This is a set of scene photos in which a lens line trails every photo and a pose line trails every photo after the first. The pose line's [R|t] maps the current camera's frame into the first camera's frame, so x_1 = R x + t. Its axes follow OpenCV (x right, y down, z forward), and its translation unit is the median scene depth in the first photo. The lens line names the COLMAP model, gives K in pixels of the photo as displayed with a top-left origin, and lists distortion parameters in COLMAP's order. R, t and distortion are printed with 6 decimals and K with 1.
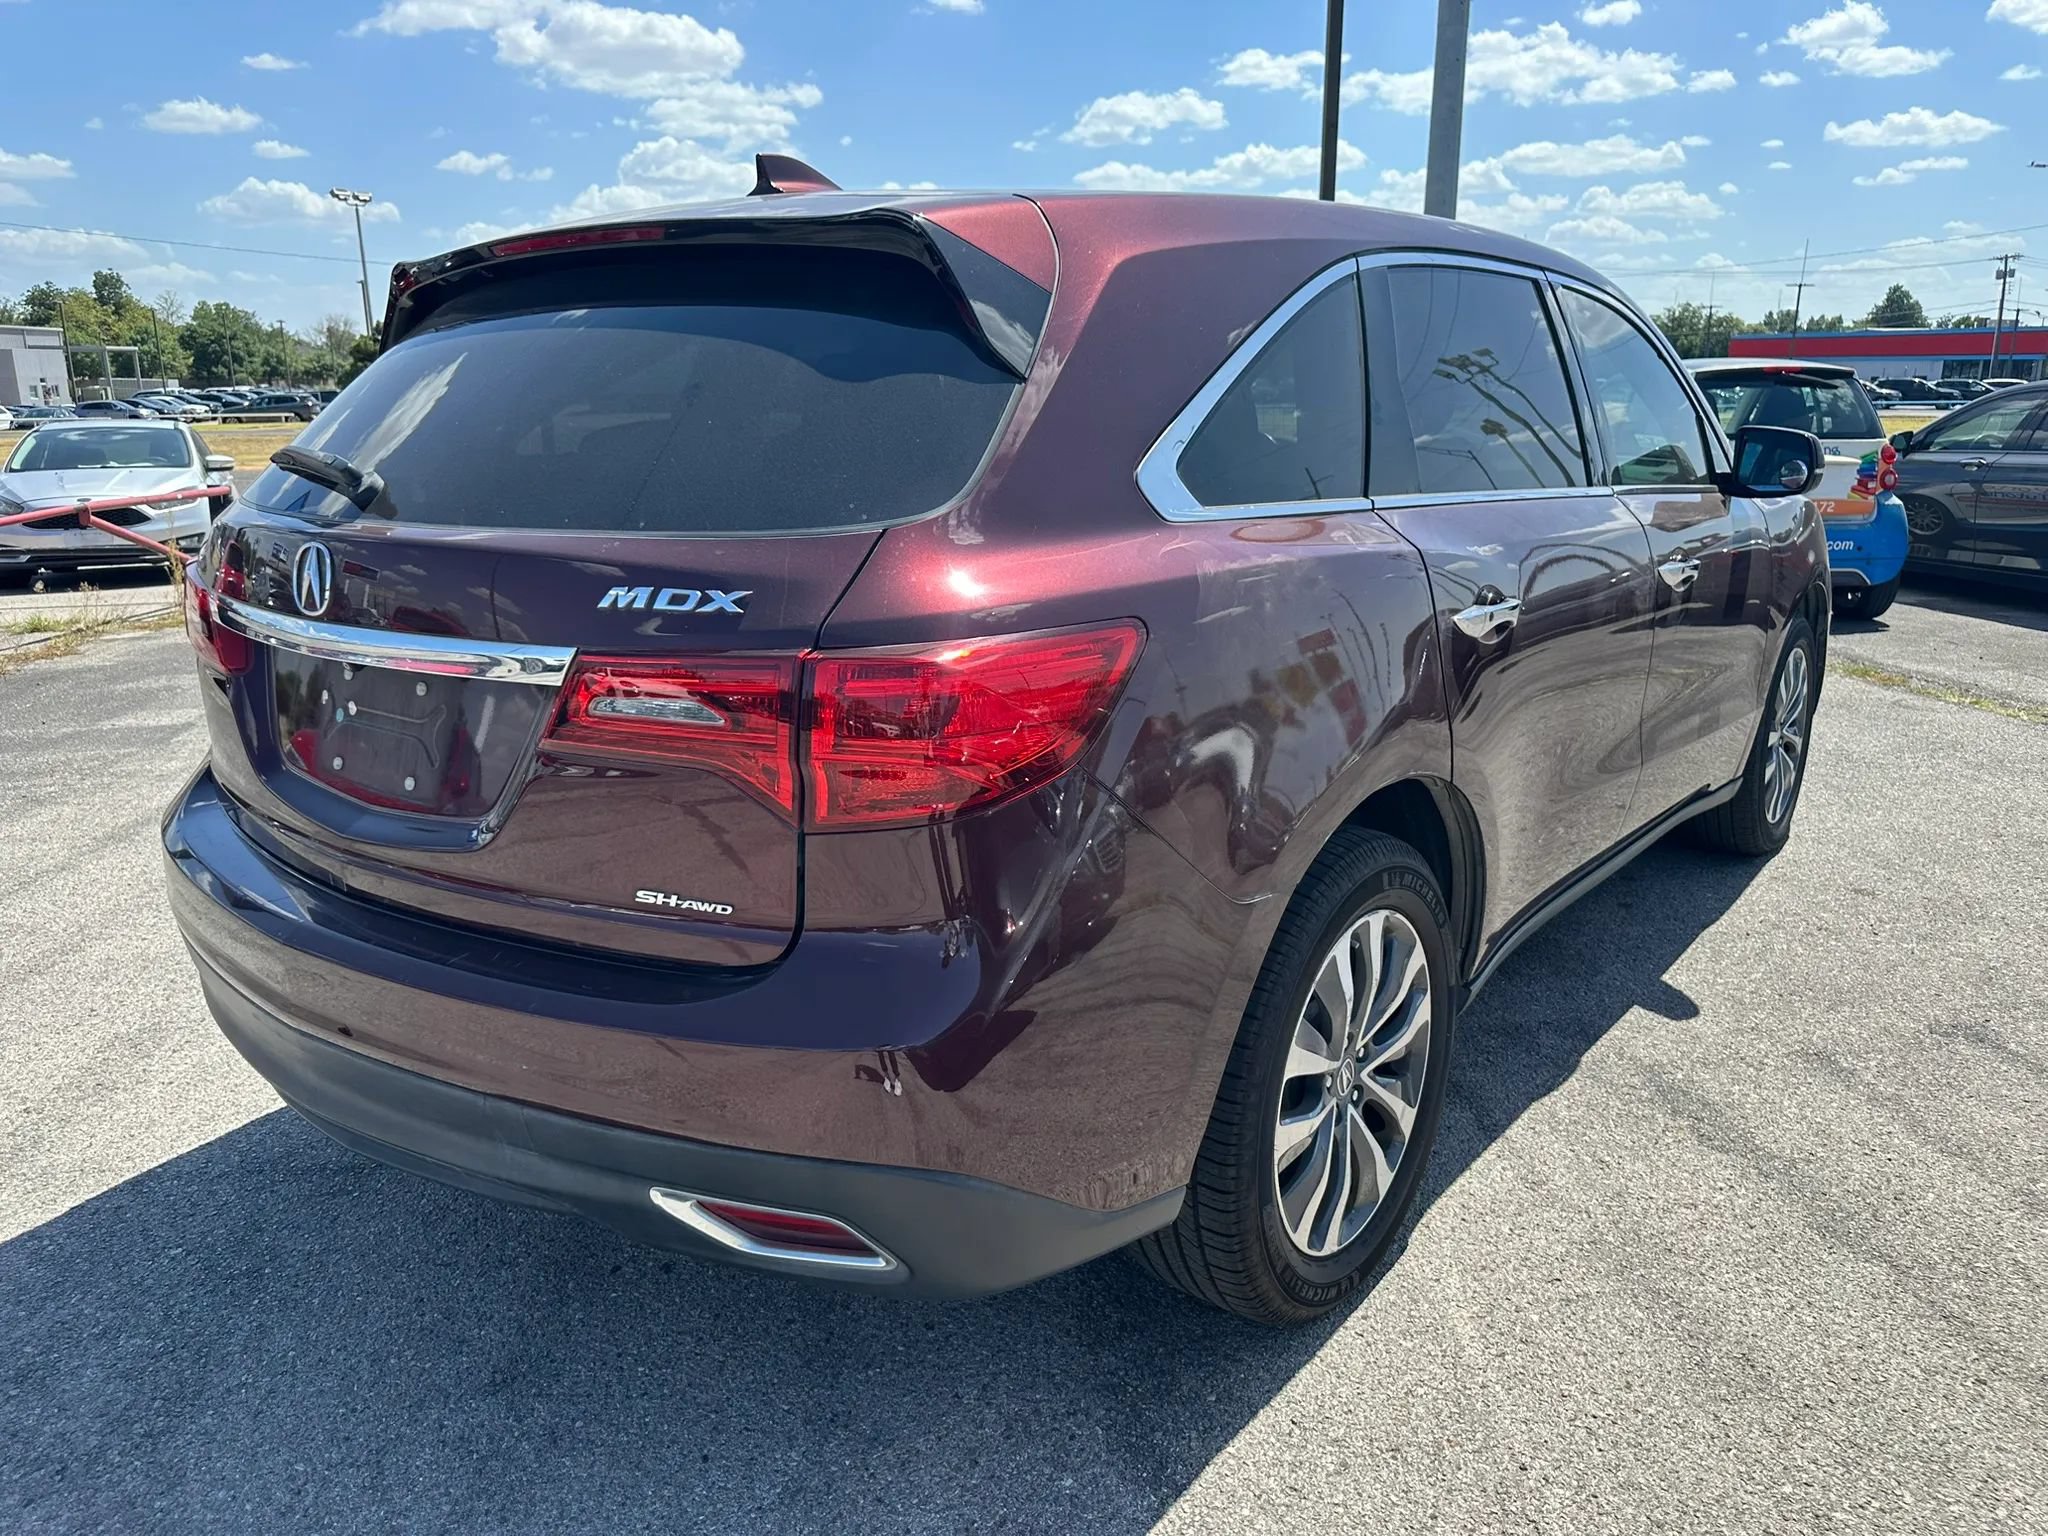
lens RADIAL K [[1477.7, 0, 1018.6], [0, 1477.7, 771.8], [0, 0, 1]] dist [0.017948, -0.026982]
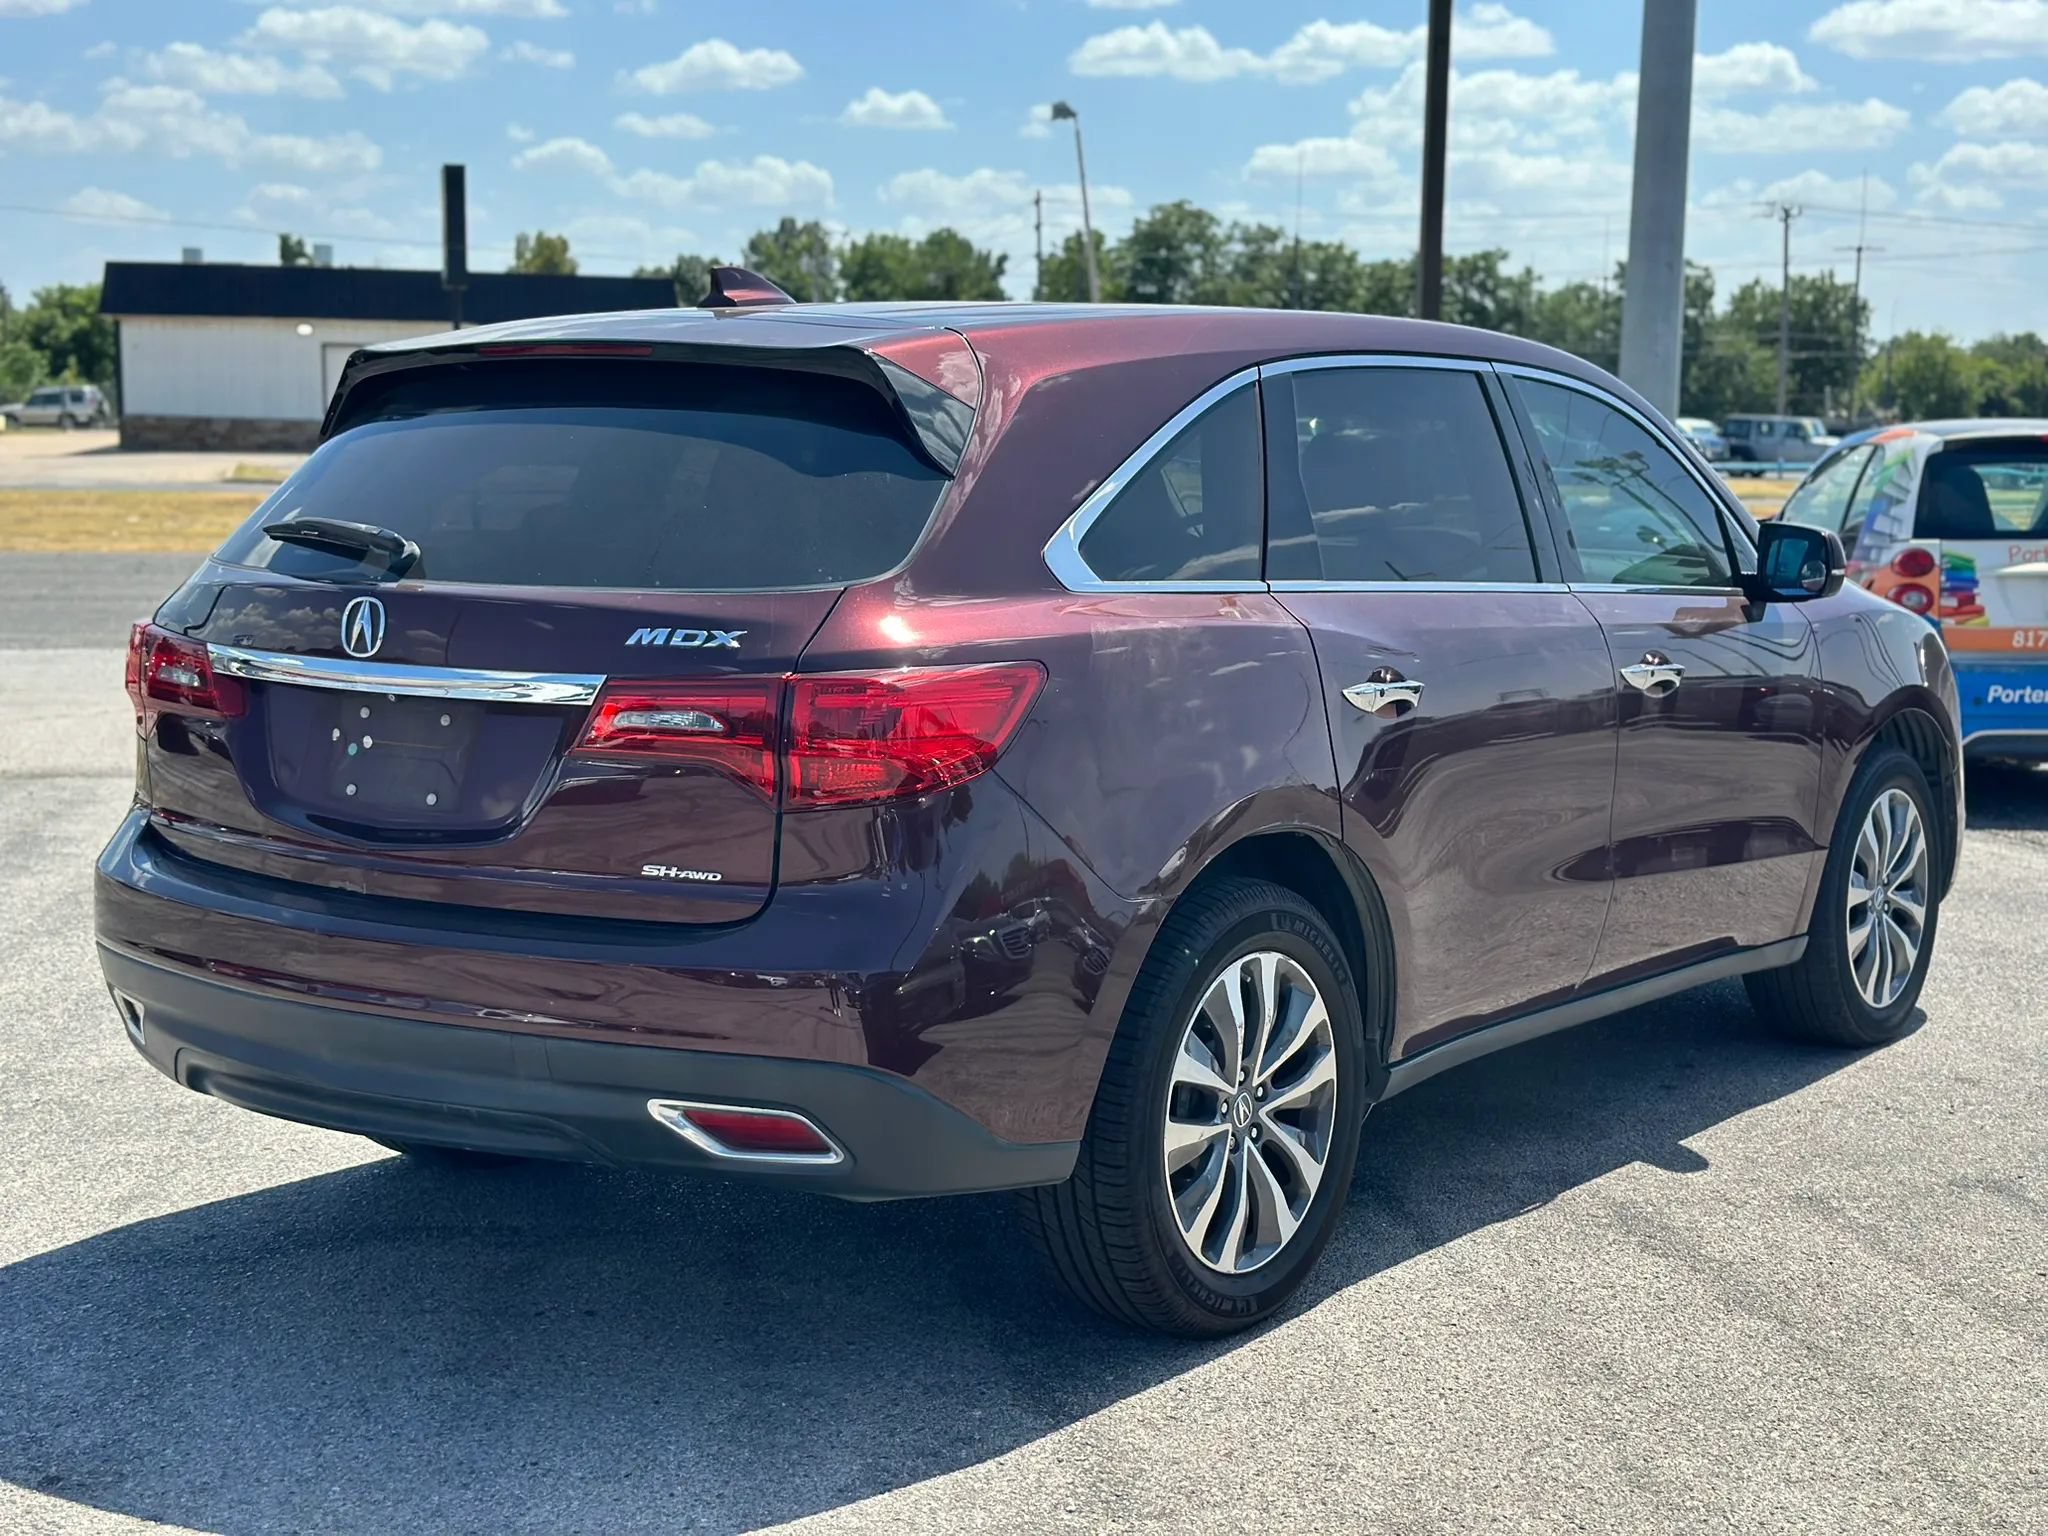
lens RADIAL K [[3271.3, 0, 1030.4], [0, 3271.3, 829.3], [0, 0, 1]] dist [-0.462874, 6.809912]
pose [[0.999405, 0.015260, 0.030944, -0.010099], [-0.011283, 0.992114, -0.124834, 0.331822], [-0.032605, 0.124410, 0.991695, -1.505168]]
